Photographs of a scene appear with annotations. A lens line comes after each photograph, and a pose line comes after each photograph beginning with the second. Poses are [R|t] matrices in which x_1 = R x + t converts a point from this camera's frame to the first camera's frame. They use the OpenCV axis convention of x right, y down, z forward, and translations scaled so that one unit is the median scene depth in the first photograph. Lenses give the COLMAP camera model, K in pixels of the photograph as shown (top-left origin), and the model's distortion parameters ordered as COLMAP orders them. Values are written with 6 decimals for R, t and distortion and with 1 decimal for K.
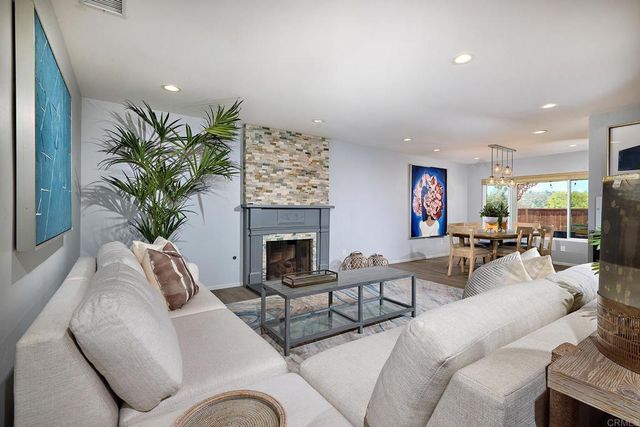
lens RADIAL K [[295.4, 0, 320.0], [0, 295.4, 213.5], [0, 0, 1]] dist [0.025735, 0.000029]
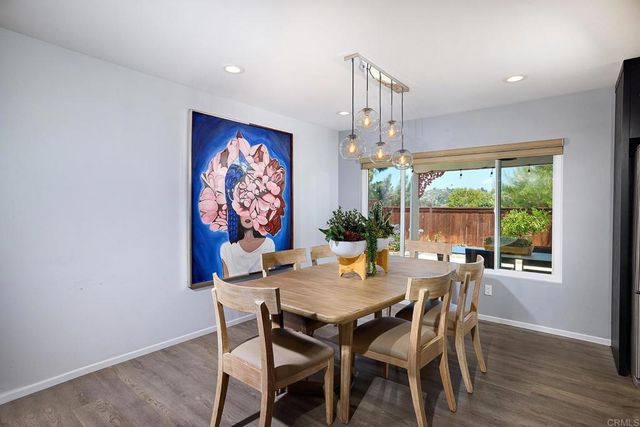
lens RADIAL K [[295.4, 0, 320.0], [0, 295.4, 213.5], [0, 0, 1]] dist [0.025735, 0.000029]
pose [[0.970049, -0.007025, 0.242807, 0.363629], [0.003201, 0.999865, 0.016142, -0.024362], [-0.242887, -0.014881, 0.969940, 0.521762]]
